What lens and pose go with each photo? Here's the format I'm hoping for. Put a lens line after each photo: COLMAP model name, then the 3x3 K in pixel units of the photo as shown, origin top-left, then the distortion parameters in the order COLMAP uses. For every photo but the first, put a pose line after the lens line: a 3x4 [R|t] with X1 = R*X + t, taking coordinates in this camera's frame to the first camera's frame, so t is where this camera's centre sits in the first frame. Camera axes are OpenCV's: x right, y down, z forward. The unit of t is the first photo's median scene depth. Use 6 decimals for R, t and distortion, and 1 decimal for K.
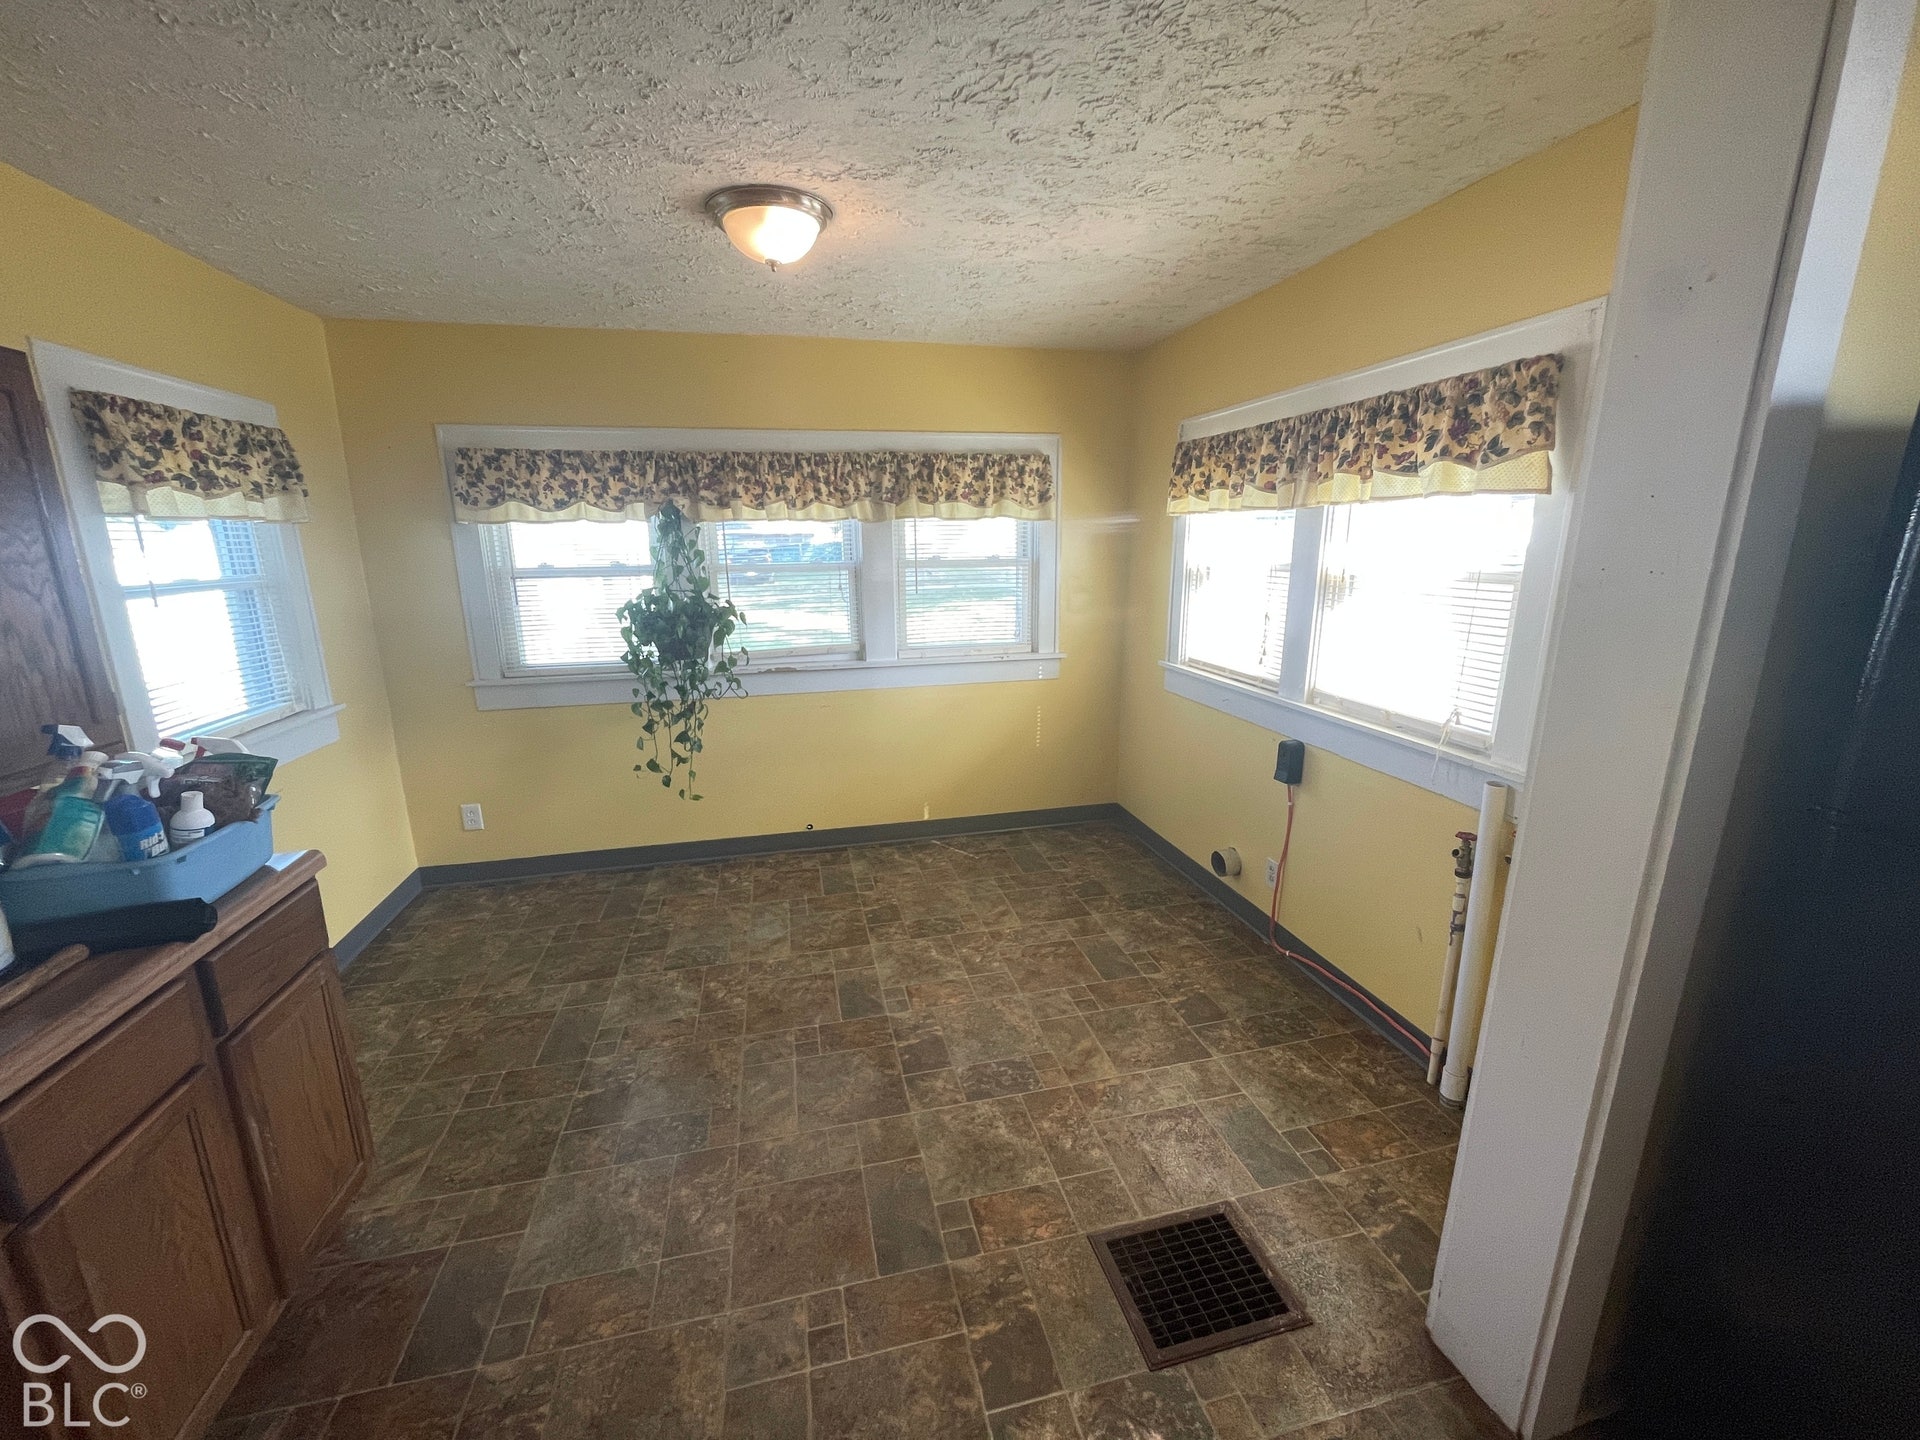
lens RADIAL K [[774.9, 0, 955.3], [0, 774.9, 712.3], [0, 0, 1]] dist [-0.000896, -0.000688]
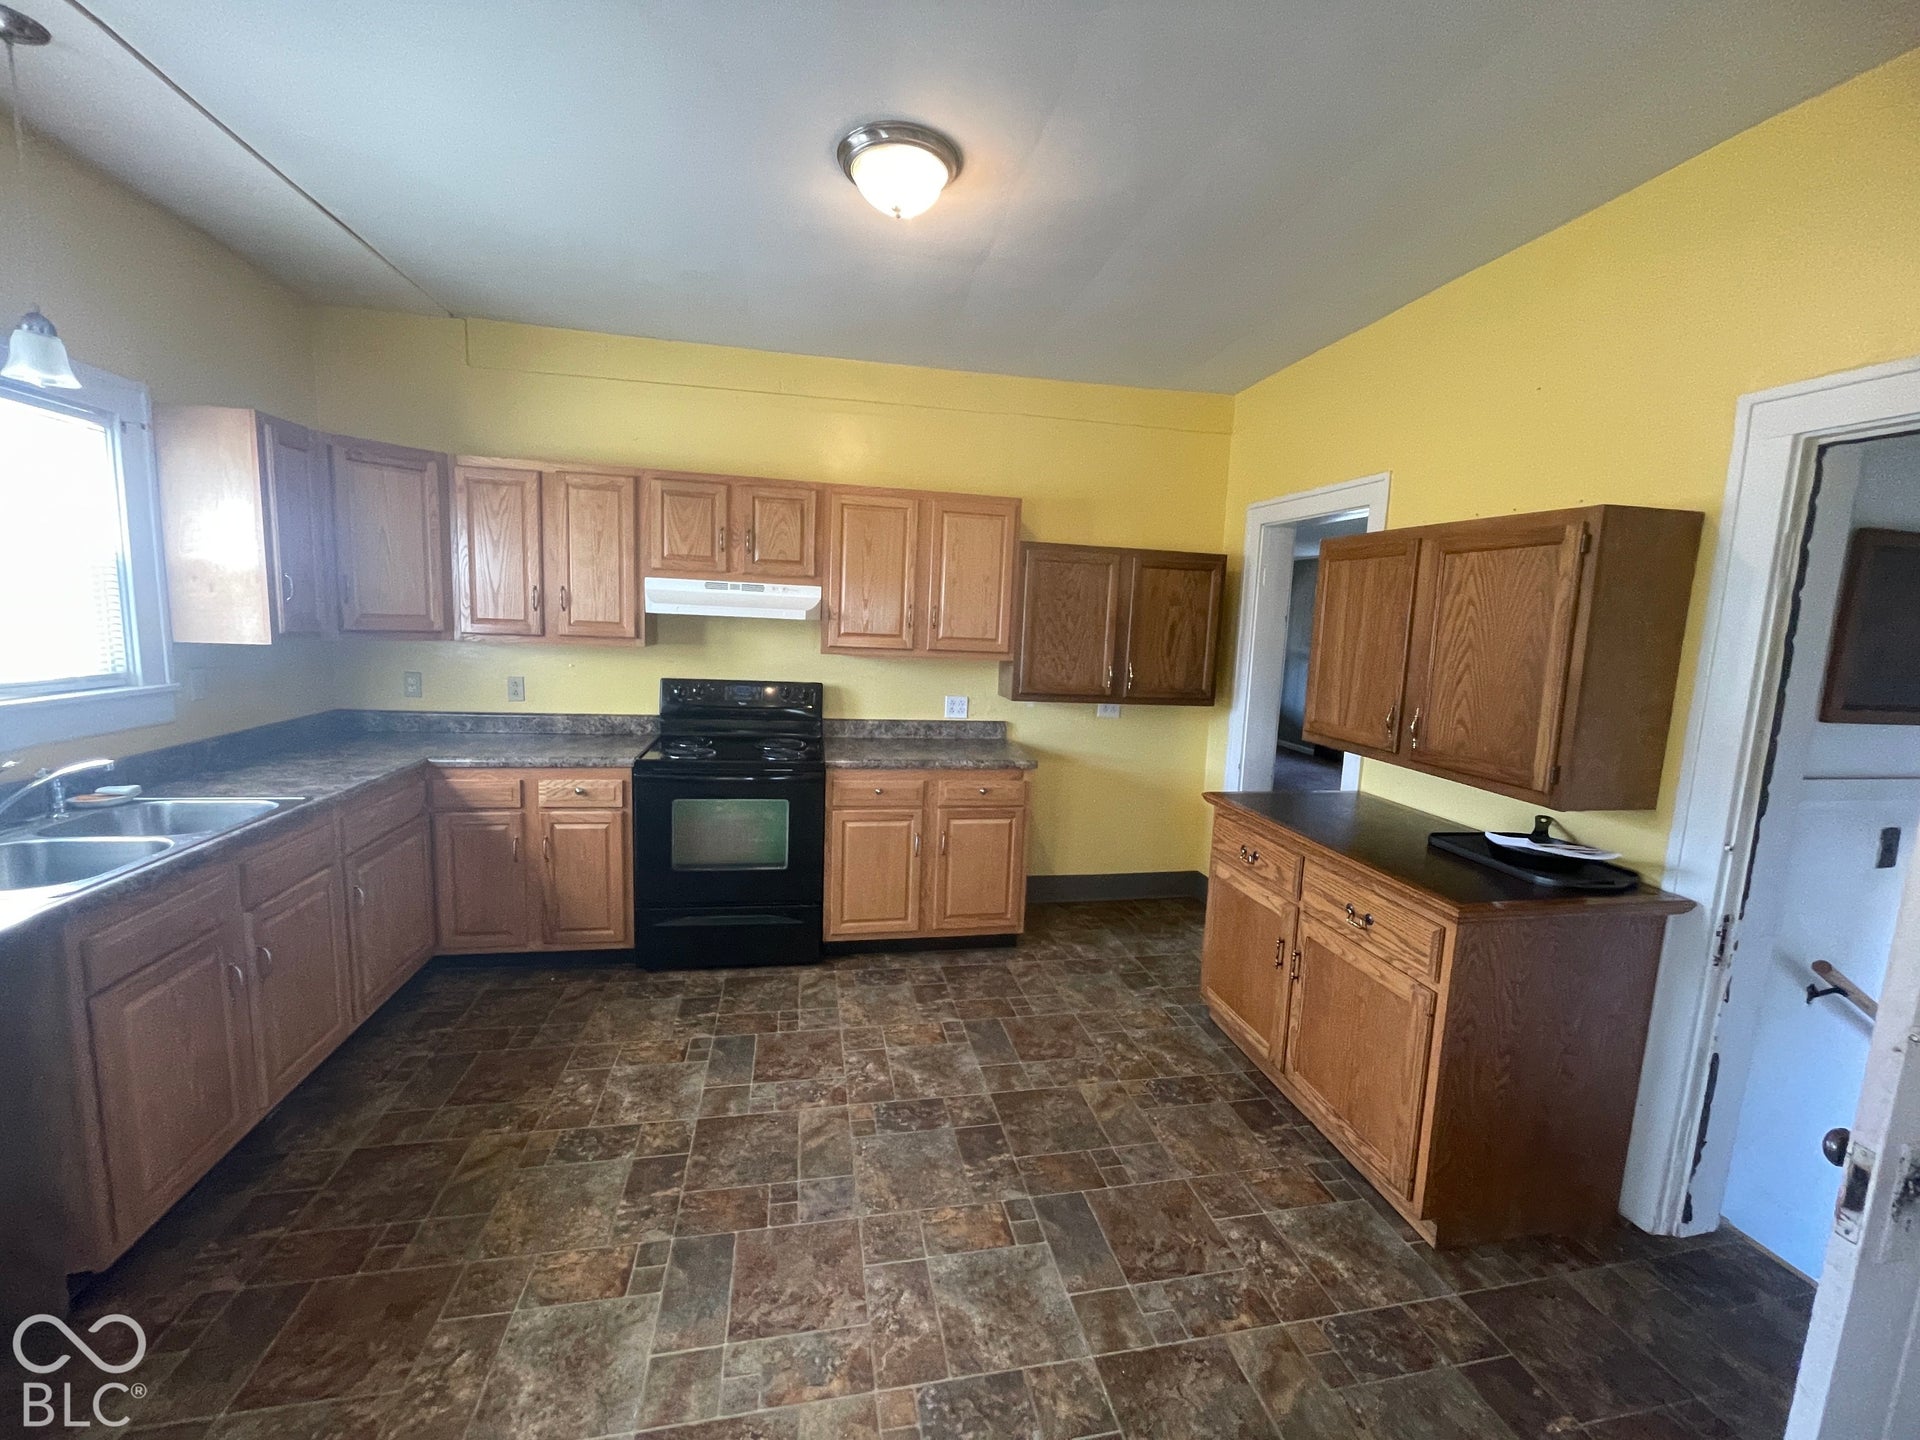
lens RADIAL K [[774.9, 0, 954.7], [0, 774.9, 716.5], [0, 0, 1]] dist [-0.000896, -0.000688]
pose [[-0.998815, -0.041064, 0.026122, -0.092576], [-0.029098, 0.934105, 0.355810, -0.094184], [-0.039012, 0.354628, -0.934193, 0.389737]]
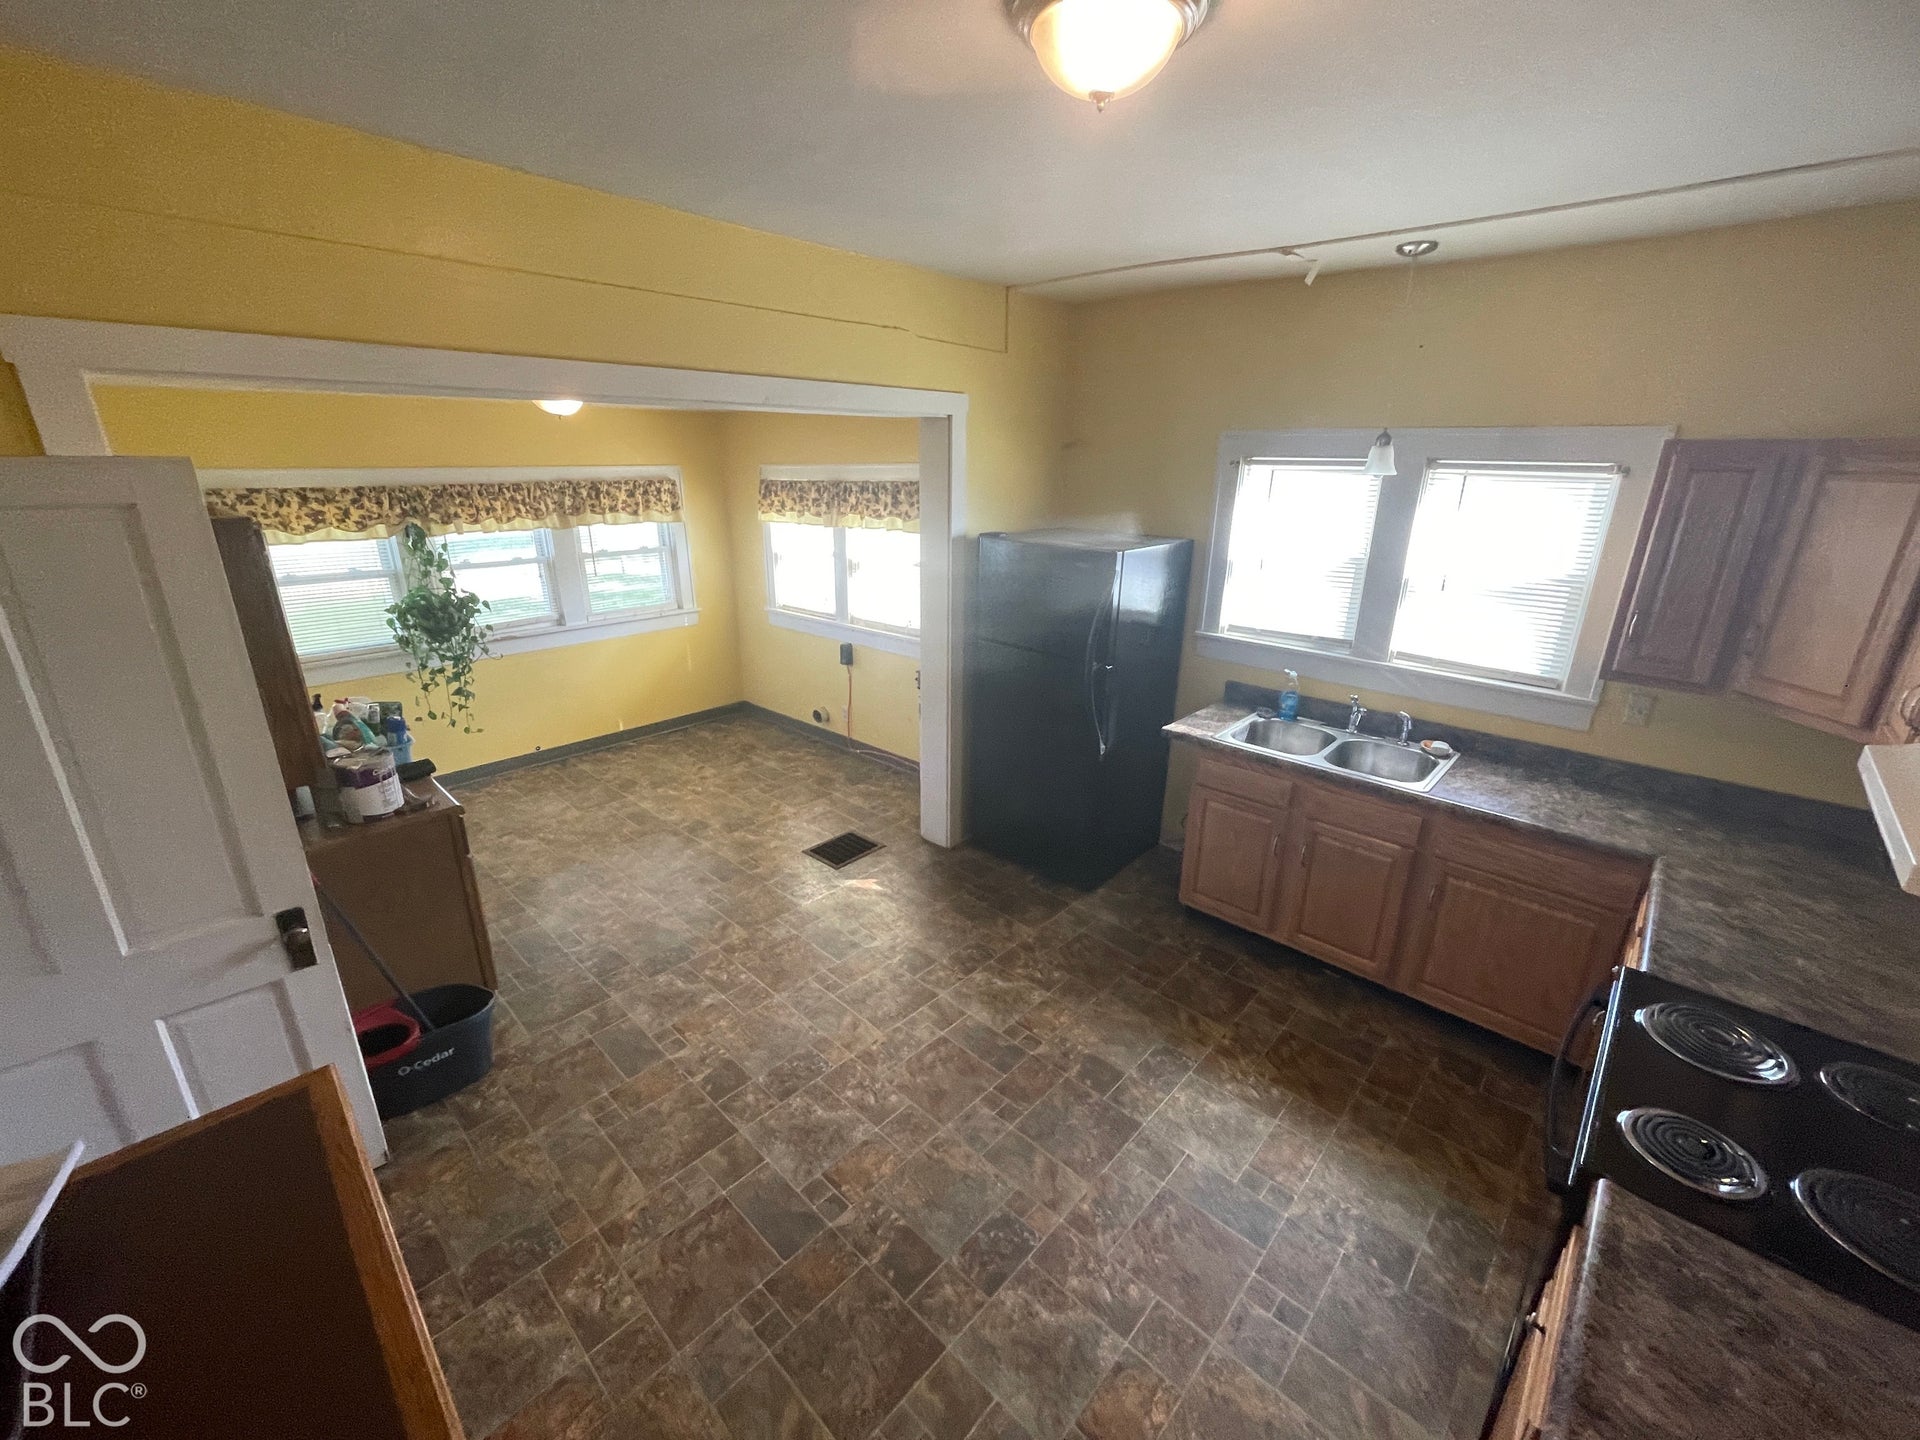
lens RADIAL K [[774.9, 0, 958.4], [0, 774.9, 718.5], [0, 0, 1]] dist [-0.000896, -0.000688]
pose [[0.830743, -0.165799, 0.531391, -0.353828], [0.116092, 0.985226, 0.125910, 0.008315], [-0.544415, -0.042909, 0.837718, -0.709458]]
